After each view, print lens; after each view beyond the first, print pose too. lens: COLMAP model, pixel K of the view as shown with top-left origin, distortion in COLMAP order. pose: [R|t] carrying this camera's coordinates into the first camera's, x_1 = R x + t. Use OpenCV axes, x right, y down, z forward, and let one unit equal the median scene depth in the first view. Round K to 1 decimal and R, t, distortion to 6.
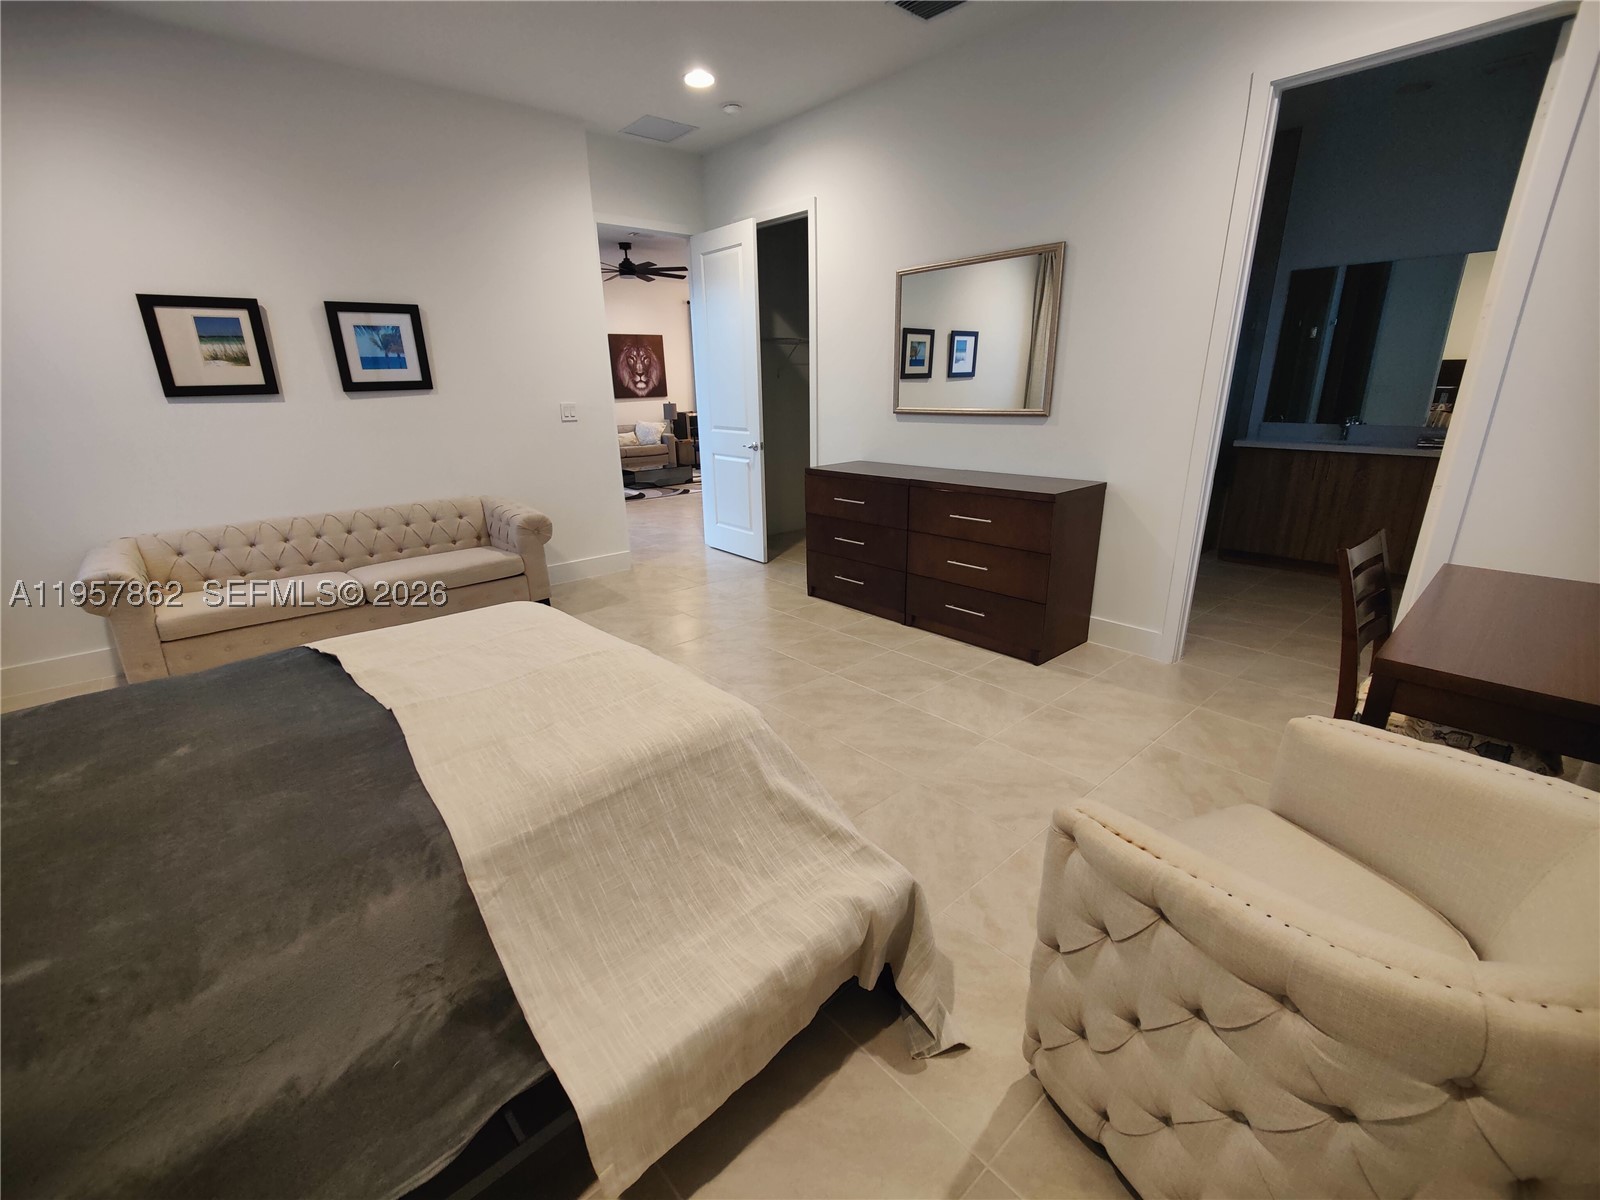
lens RADIAL K [[687.3, 0, 801.8], [0, 687.3, 605.8], [0, 0, 1]] dist [0.002401, 0.000036]
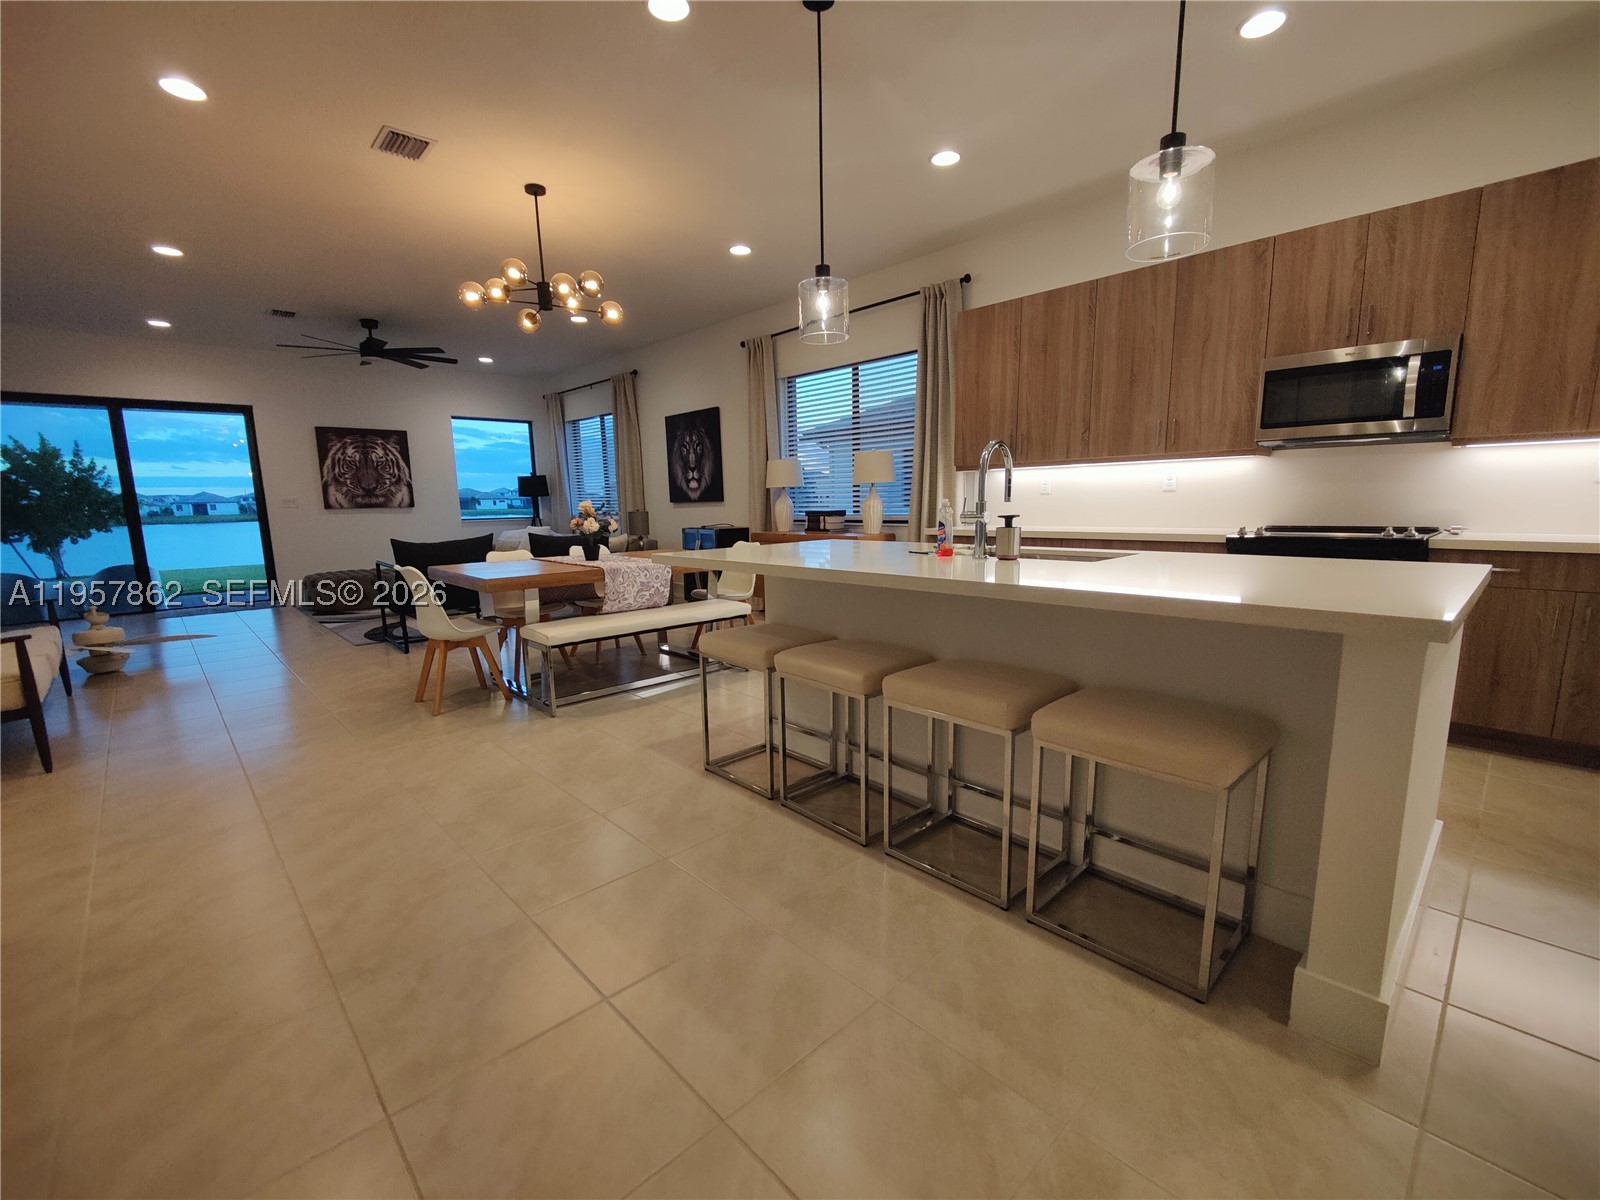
lens RADIAL K [[687.3, 0, 801.8], [0, 687.3, 605.8], [0, 0, 1]] dist [0.002401, 0.000036]
pose [[0.020671, 0.172142, -0.984855, 0.453211], [-0.290254, 0.943673, 0.158852, -0.347573], [0.956726, 0.282575, 0.069472, 1.092414]]
